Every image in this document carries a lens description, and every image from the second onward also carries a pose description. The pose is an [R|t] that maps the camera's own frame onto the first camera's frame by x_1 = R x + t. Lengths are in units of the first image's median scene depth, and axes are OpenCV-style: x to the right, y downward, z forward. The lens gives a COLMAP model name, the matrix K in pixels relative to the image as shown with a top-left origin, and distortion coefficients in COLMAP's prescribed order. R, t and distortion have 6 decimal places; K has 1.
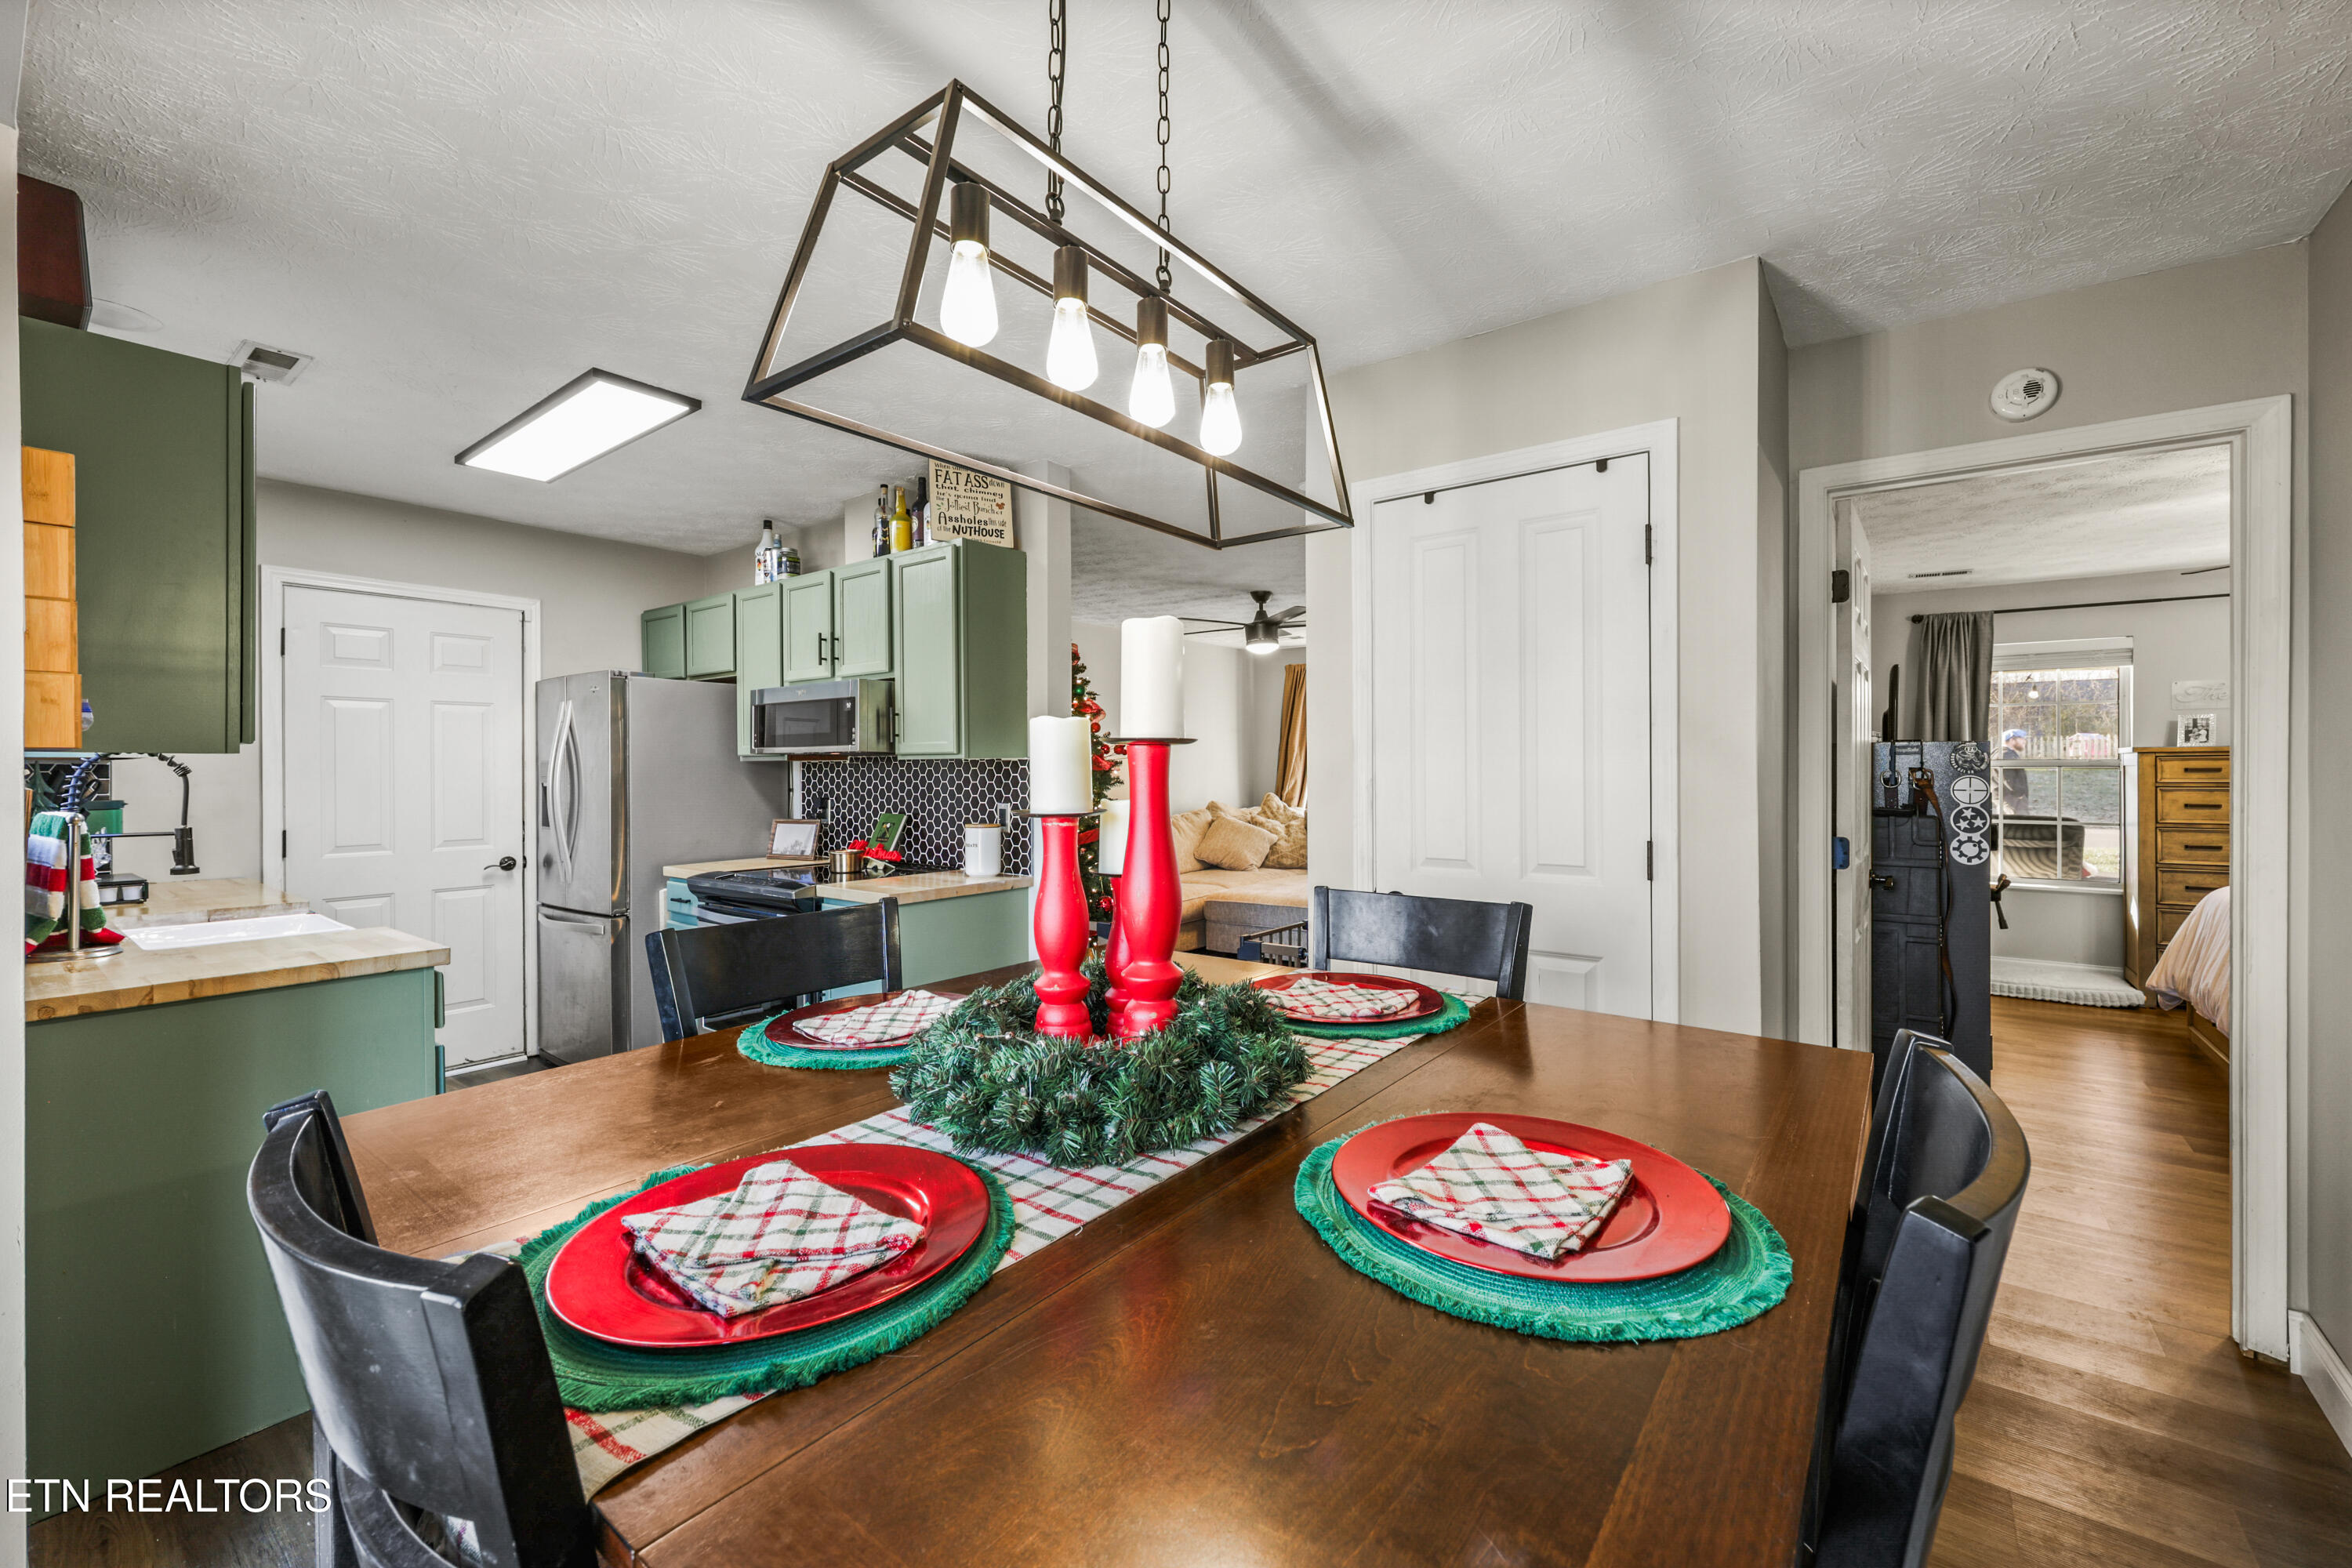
lens RADIAL K [[949.9, 0, 1187.6], [0, 949.9, 776.8], [0, 0, 1]] dist [-0.003629, 0.000367]
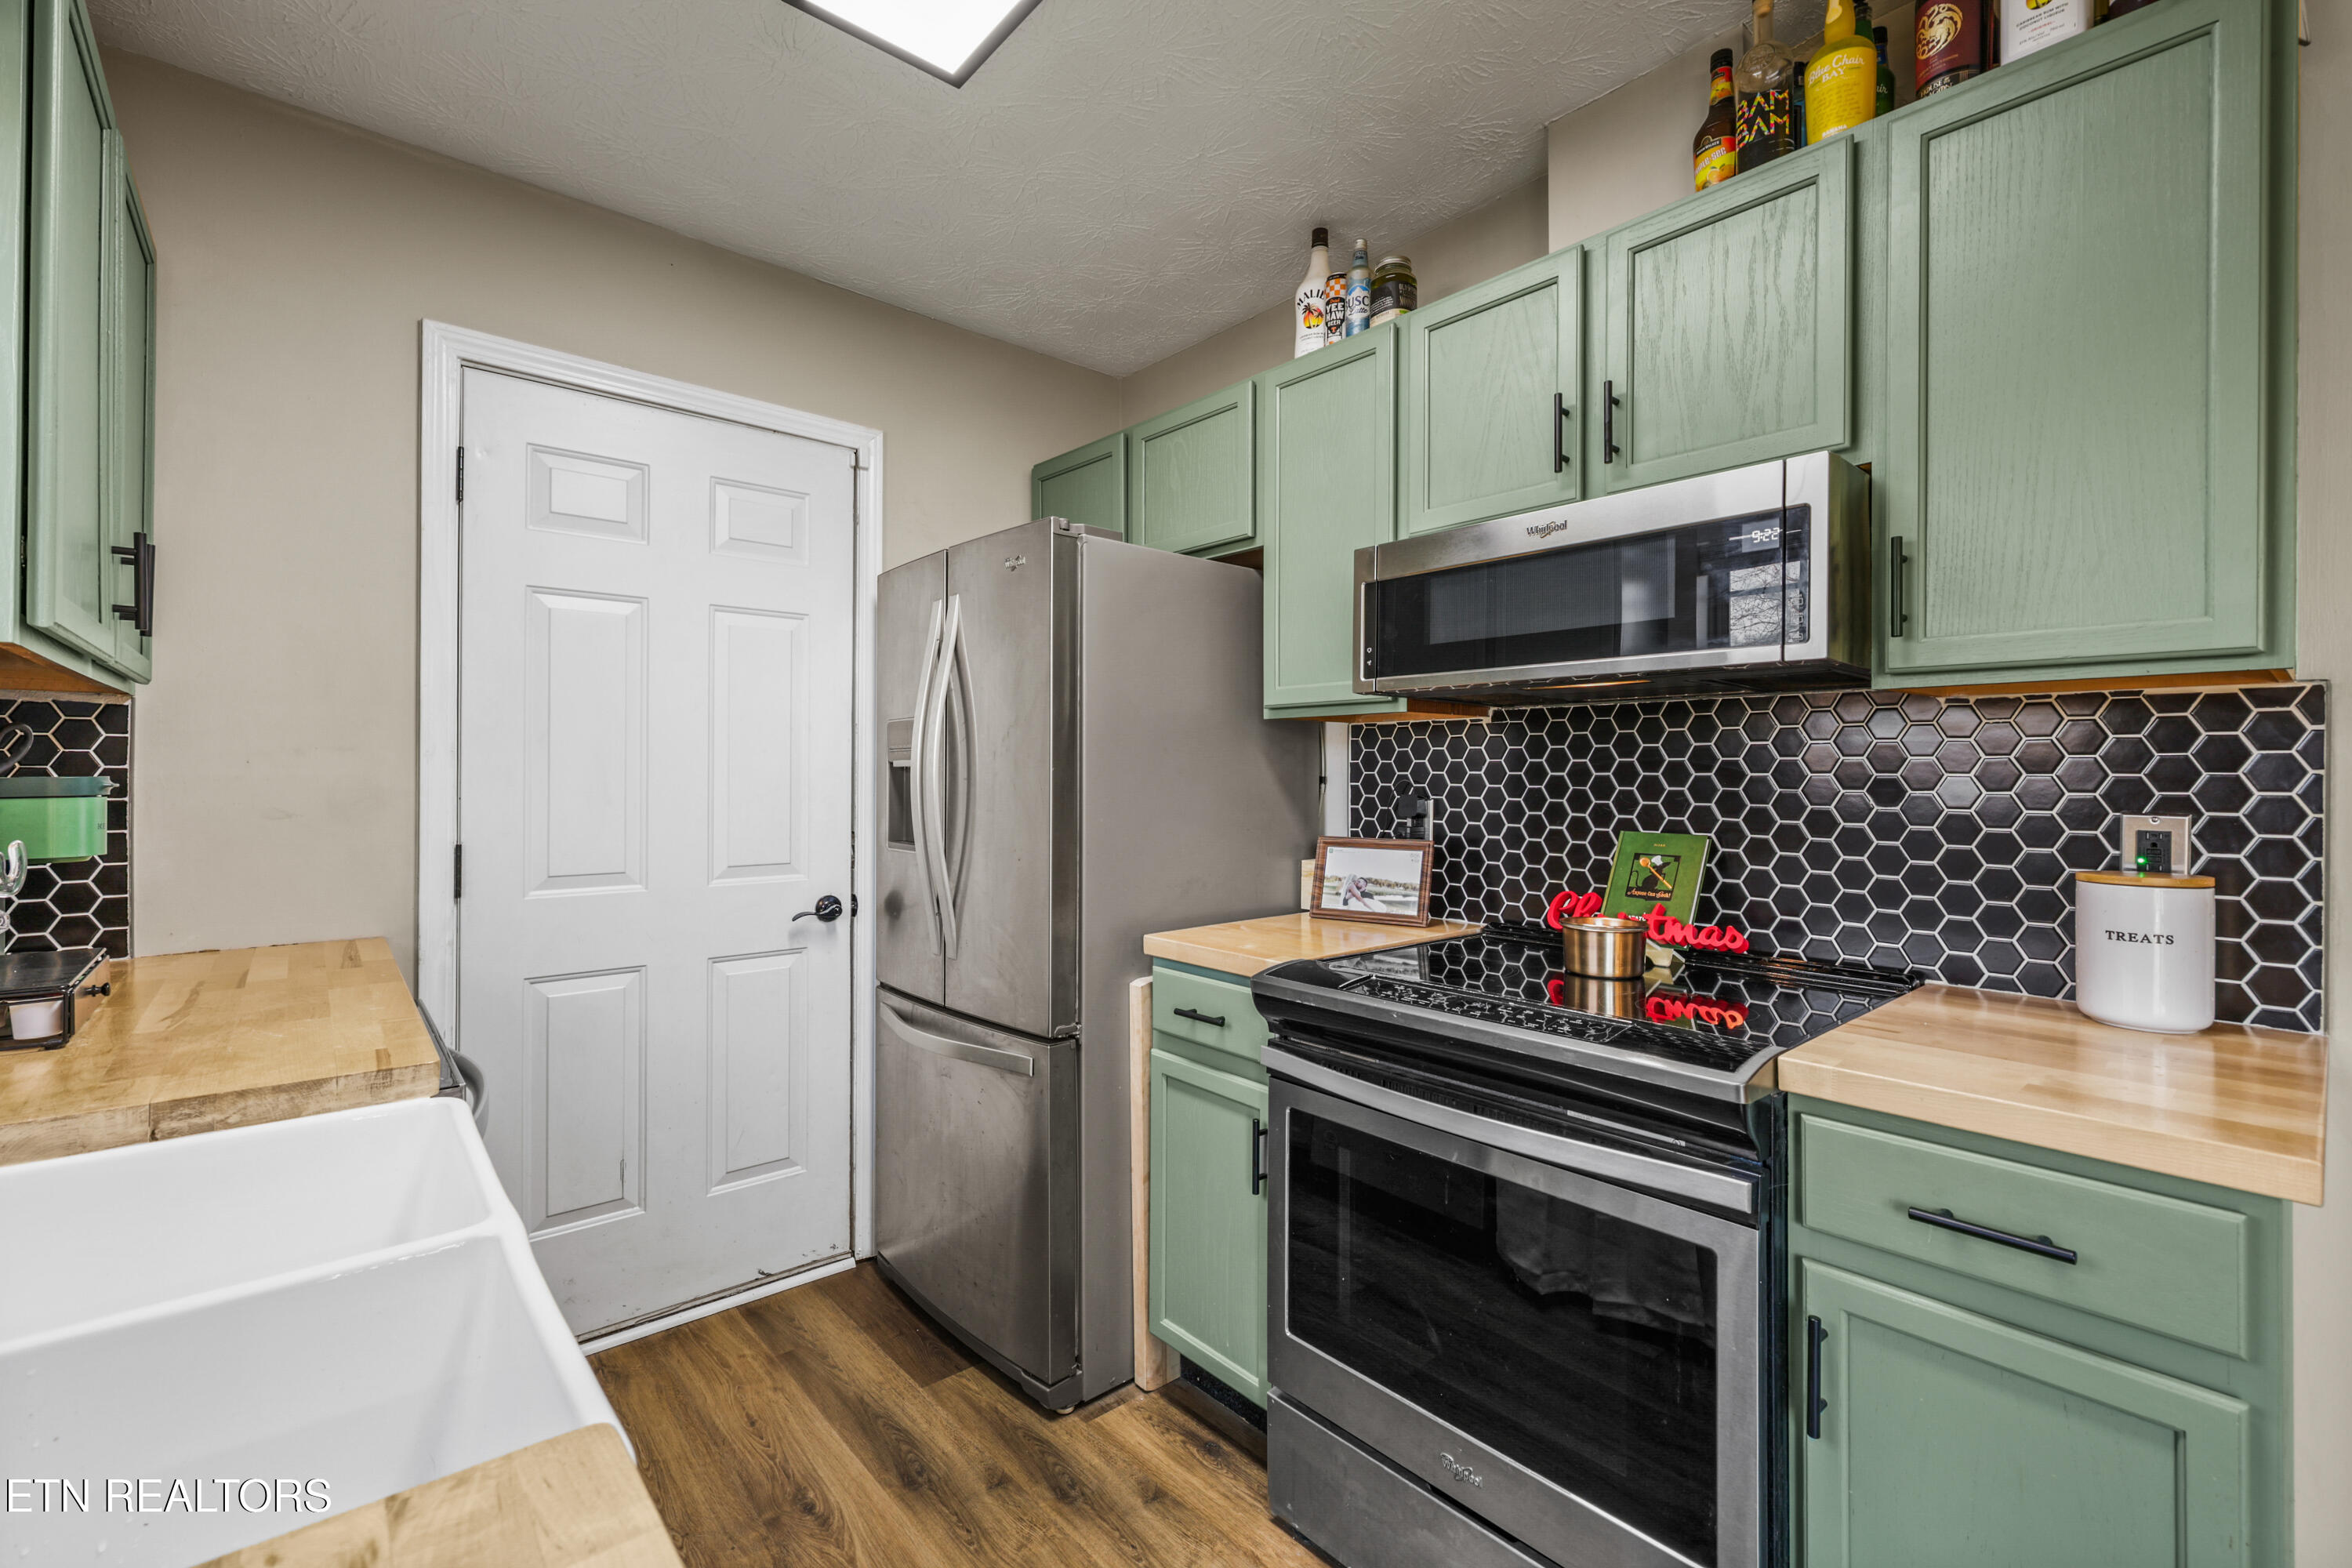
lens RADIAL K [[949.9, 0, 1169.4], [0, 949.9, 780.0], [0, 0, 1]] dist [-0.003629, 0.000367]
pose [[0.981046, 0.009916, -0.193520, -0.431627], [-0.010285, 0.999947, -0.000903, 0.016483], [0.193500, 0.002876, 0.981096, 0.516076]]
